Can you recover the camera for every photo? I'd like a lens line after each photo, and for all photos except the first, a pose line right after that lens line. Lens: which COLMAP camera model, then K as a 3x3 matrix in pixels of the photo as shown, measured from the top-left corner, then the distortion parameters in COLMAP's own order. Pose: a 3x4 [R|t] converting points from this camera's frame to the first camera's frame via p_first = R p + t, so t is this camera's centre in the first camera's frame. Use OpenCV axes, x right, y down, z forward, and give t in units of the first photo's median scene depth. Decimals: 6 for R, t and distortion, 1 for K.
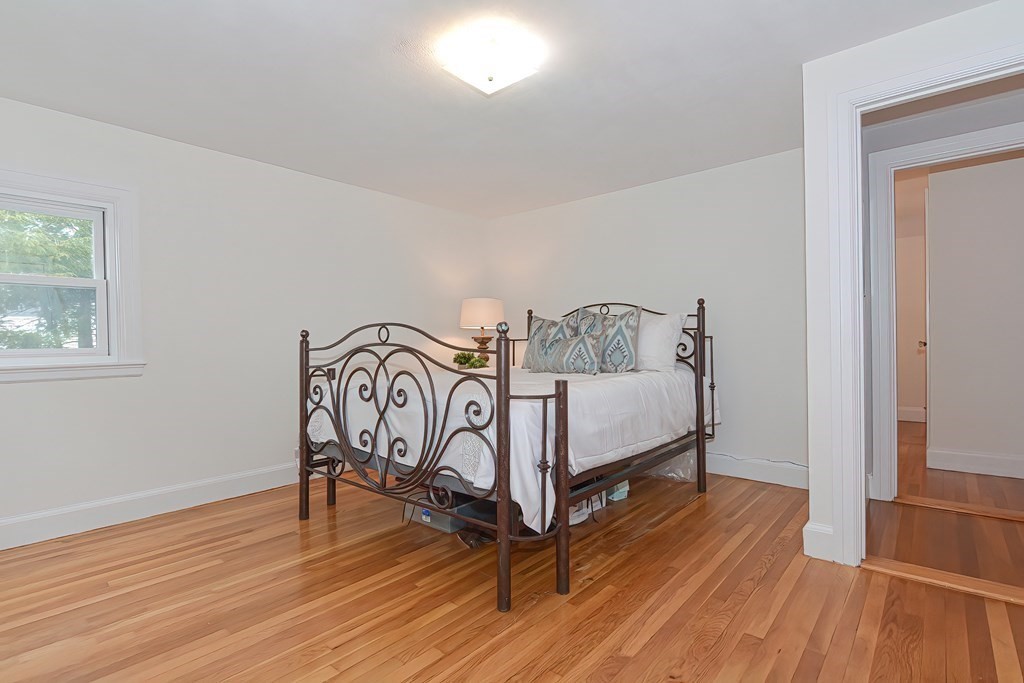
lens RADIAL K [[494.5, 0, 506.1], [0, 494.5, 346.5], [0, 0, 1]] dist [0.004839, -0.009312]
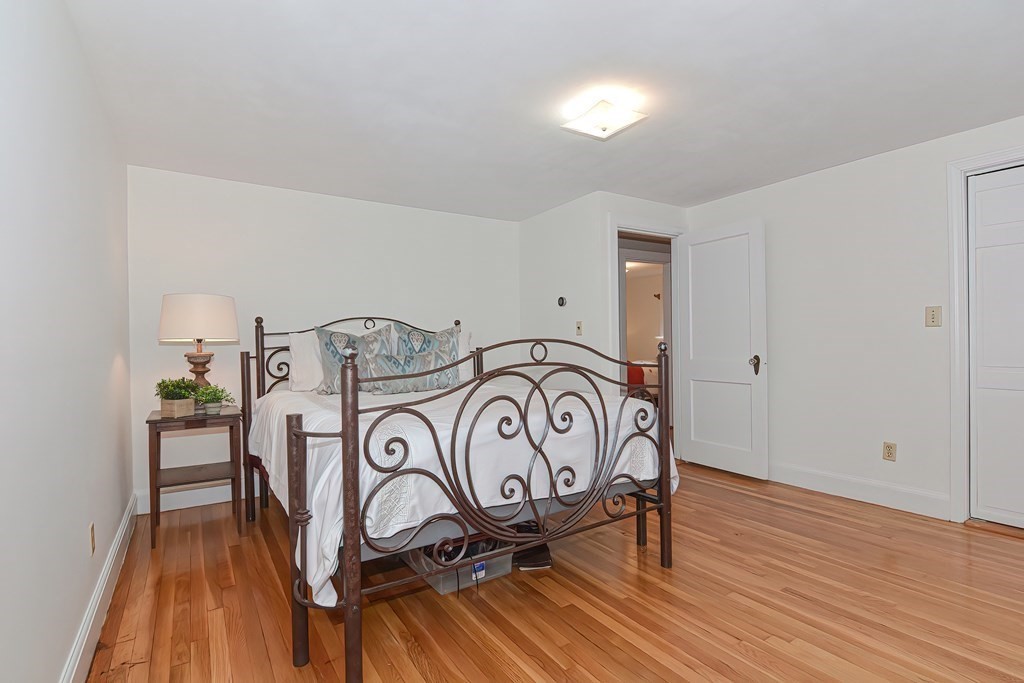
lens RADIAL K [[494.5, 0, 506.2], [0, 494.5, 345.1], [0, 0, 1]] dist [0.004839, -0.009312]
pose [[0.276389, 0.005607, 0.961029, -1.086759], [0.020702, 0.999716, -0.011787, -0.028282], [-0.960823, 0.023153, 0.276195, 0.829465]]
